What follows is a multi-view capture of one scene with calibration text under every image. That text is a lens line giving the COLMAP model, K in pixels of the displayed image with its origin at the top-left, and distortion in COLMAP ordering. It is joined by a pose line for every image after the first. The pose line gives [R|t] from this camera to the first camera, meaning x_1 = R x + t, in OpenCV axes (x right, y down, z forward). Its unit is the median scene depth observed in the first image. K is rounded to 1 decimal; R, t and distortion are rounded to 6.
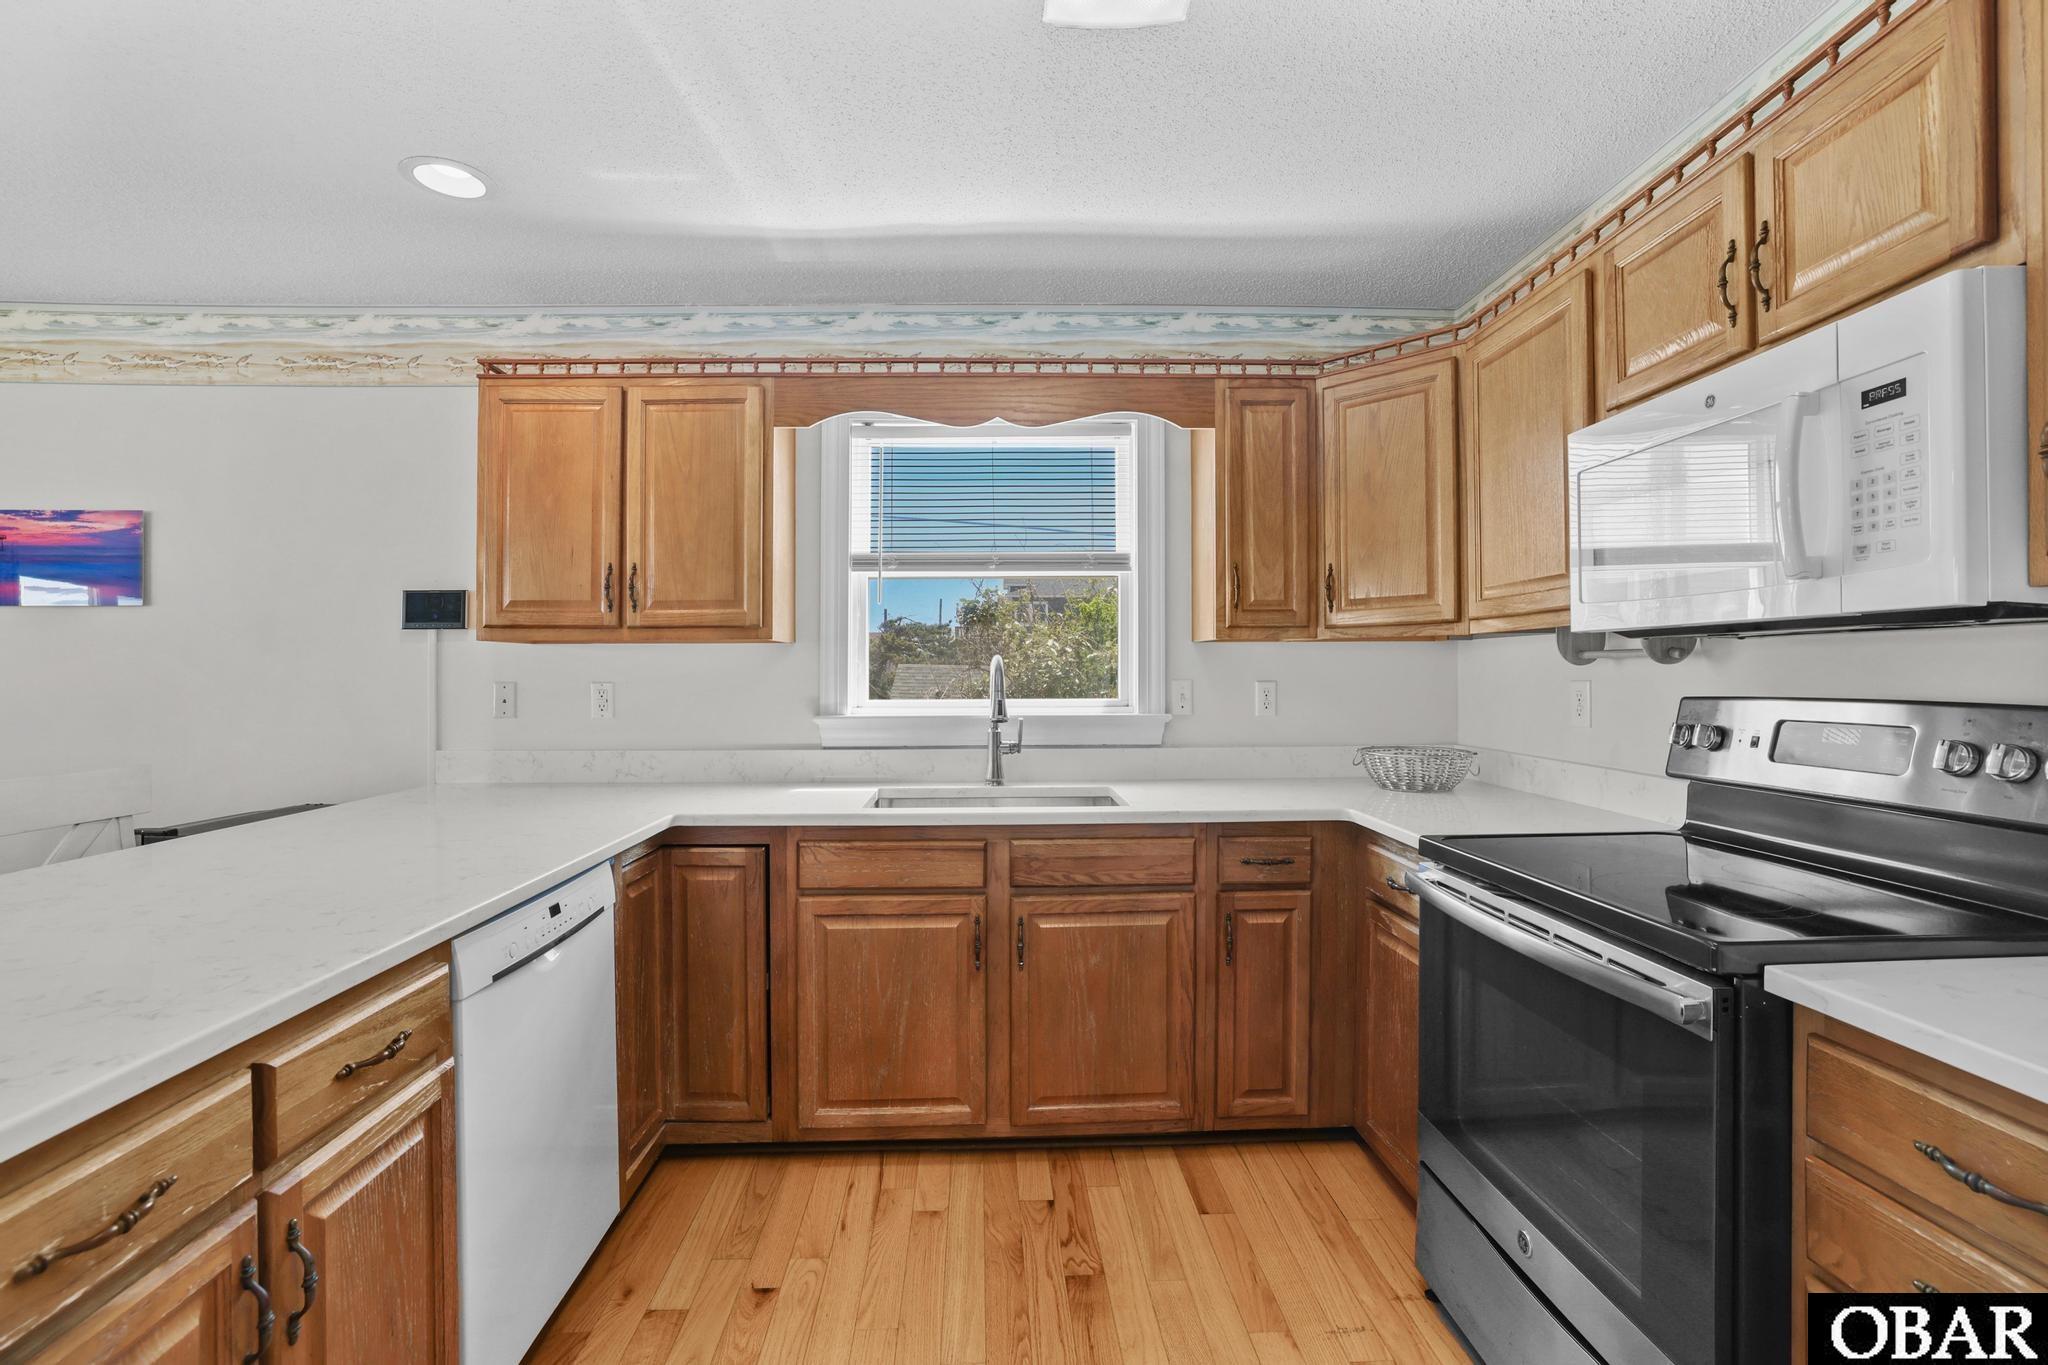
lens RADIAL K [[944.3, 0, 1010.5], [0, 944.3, 670.2], [0, 0, 1]] dist [-0.000756, 0.004444]
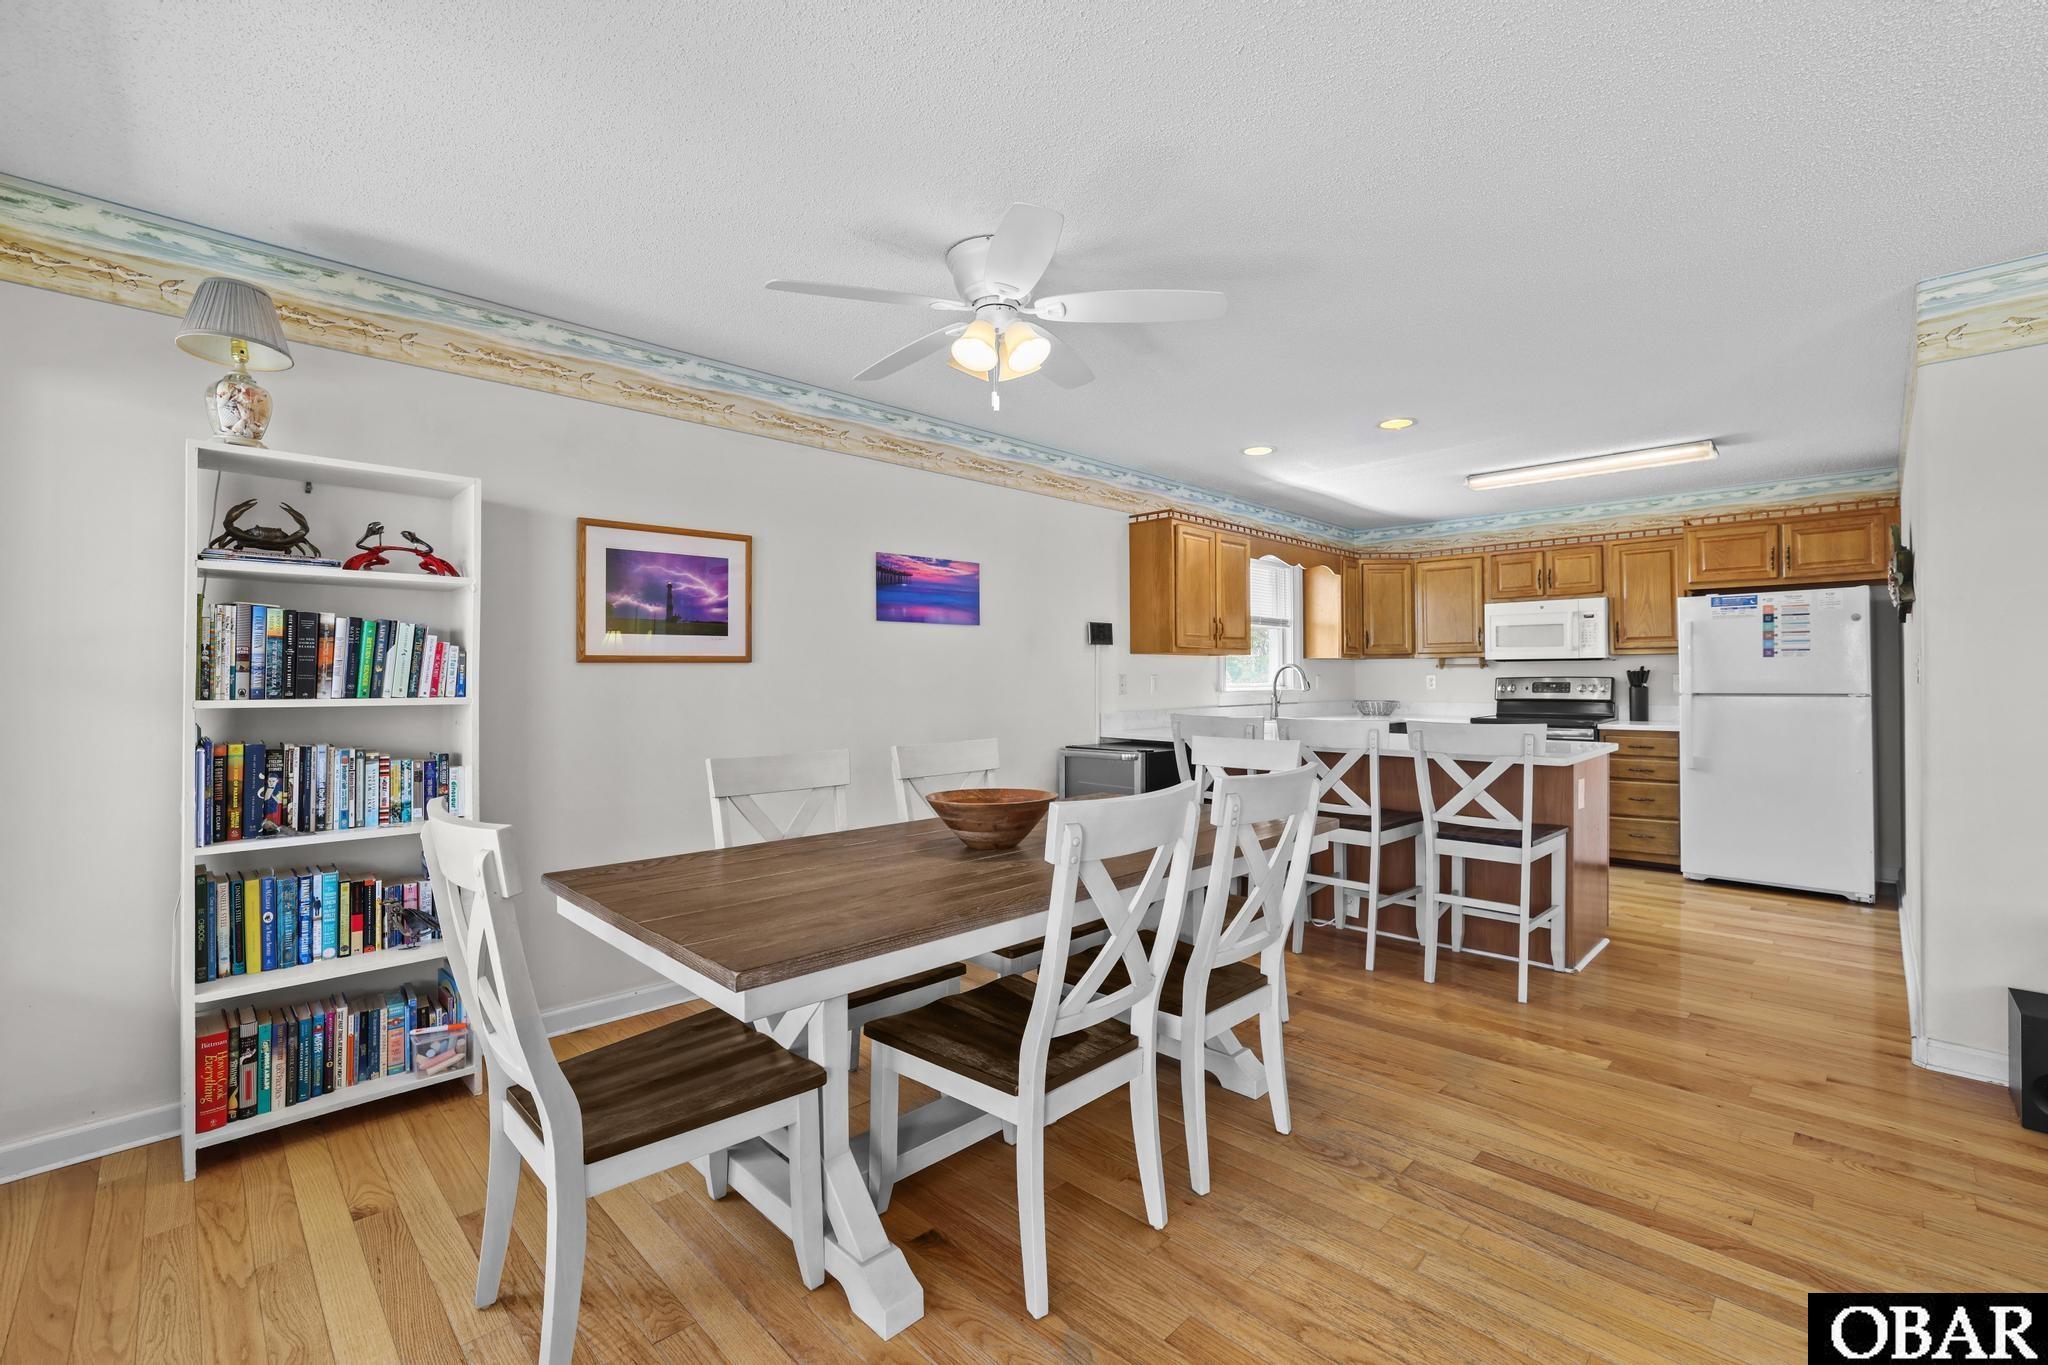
lens RADIAL K [[873.4, 0, 1018.2], [0, 873.4, 666.8], [0, 0, 1]] dist [-0.032367, 0.008920]
pose [[0.710966, 0.007058, 0.703191, -2.025721], [-0.001594, 0.999963, -0.008426, 0.013143], [-0.703224, 0.004870, 0.710951, -0.066028]]
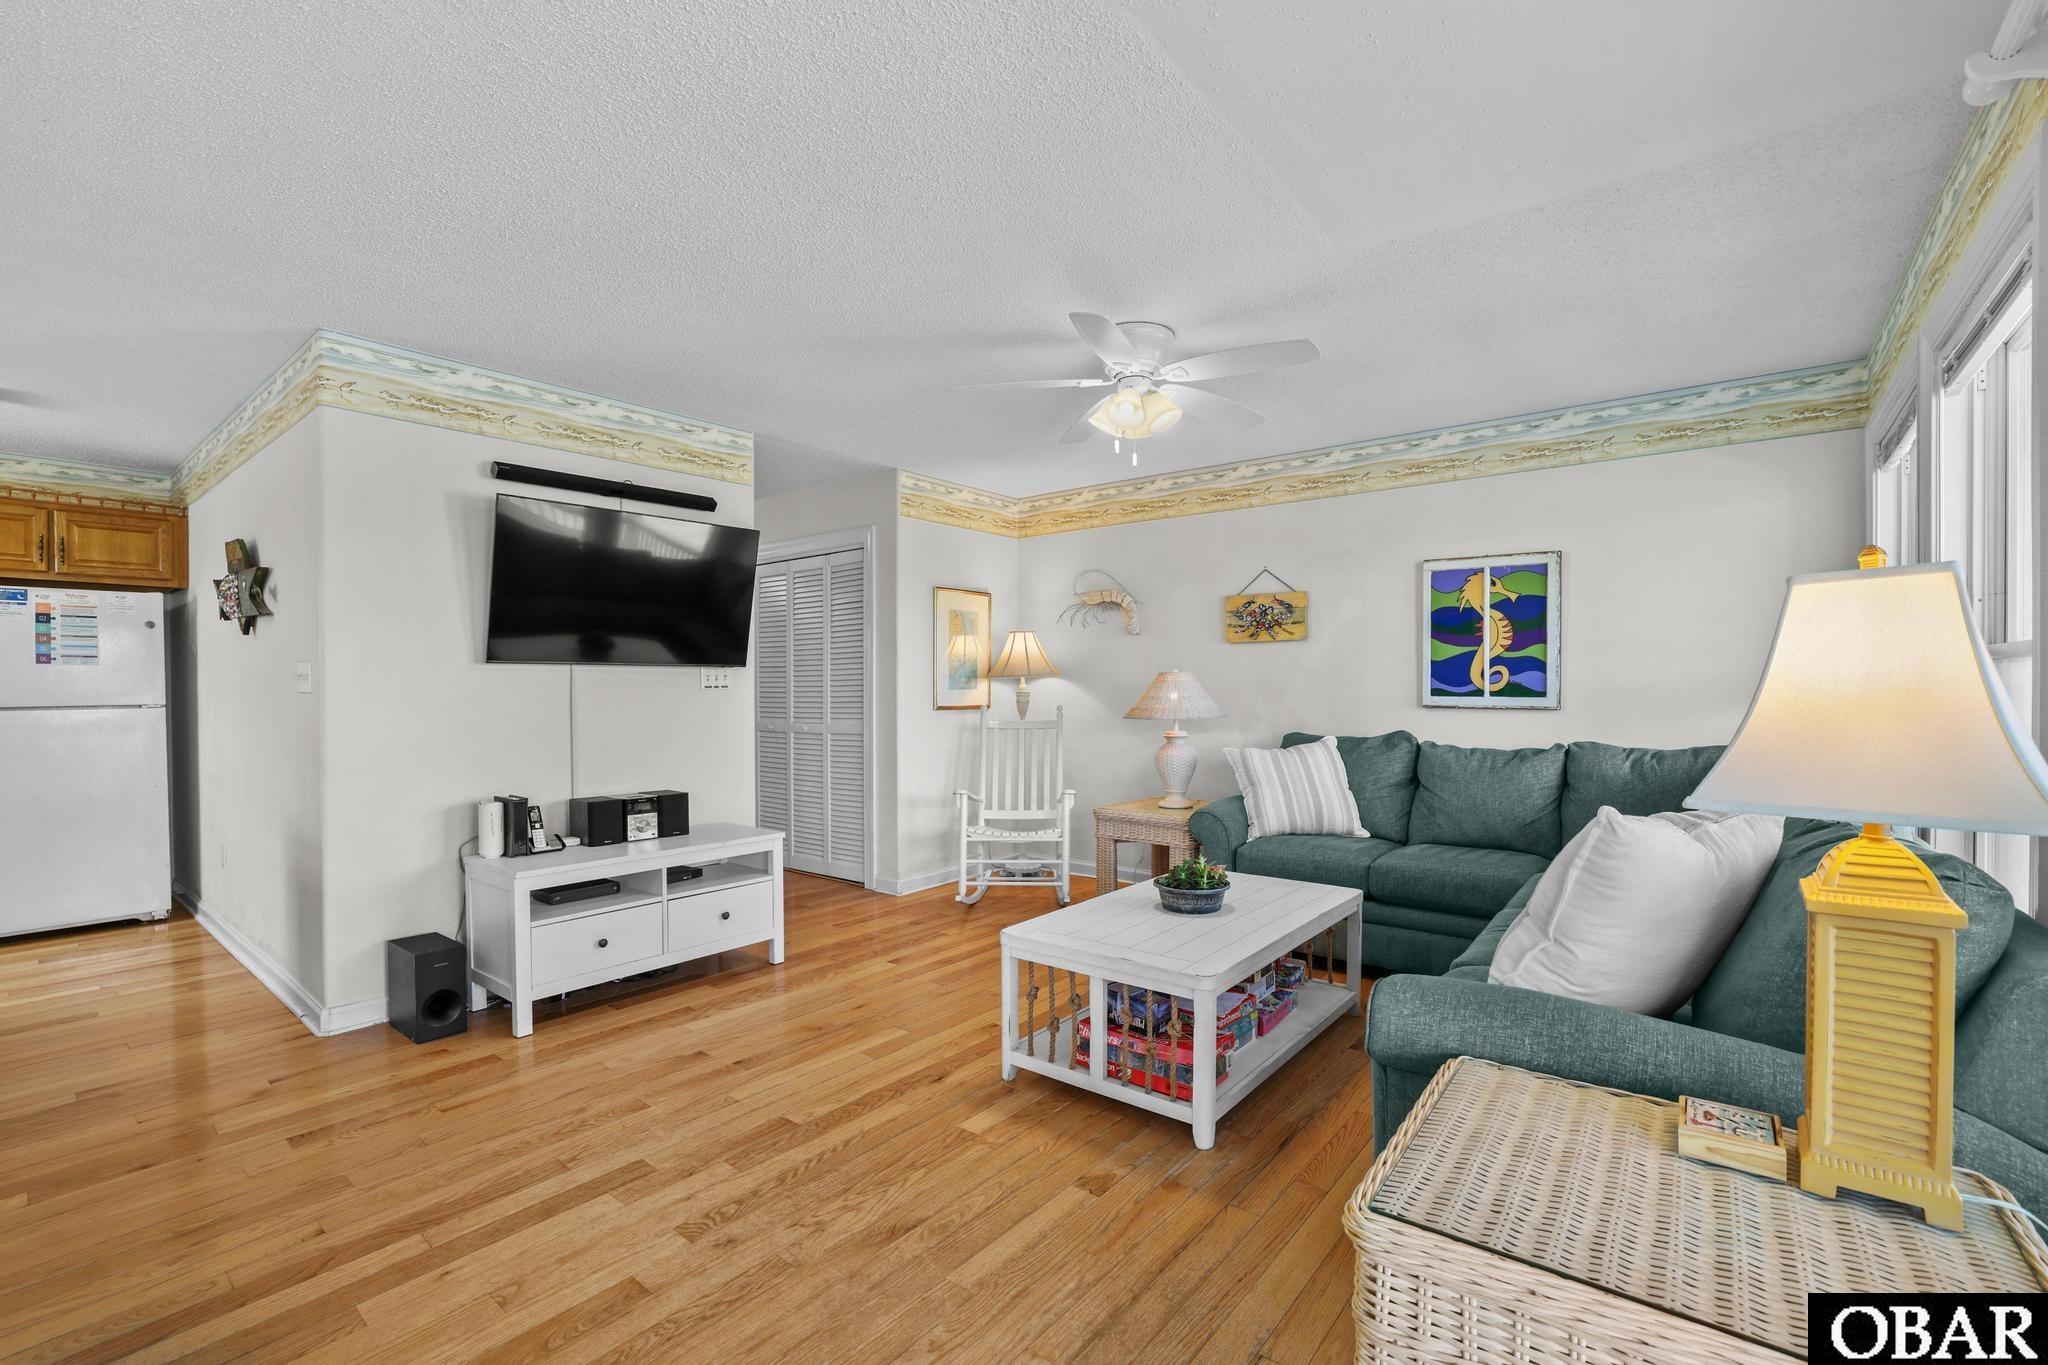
lens RADIAL K [[883.9, 0, 1054.7], [0, 883.9, 694.9], [0, 0, 1]] dist [-0.036416, 0.007426]
pose [[-0.792405, -0.007451, 0.609950, -2.009154], [-0.000749, 0.999937, 0.011242, 0.012236], [-0.609995, 0.008451, -0.792360, 0.195992]]
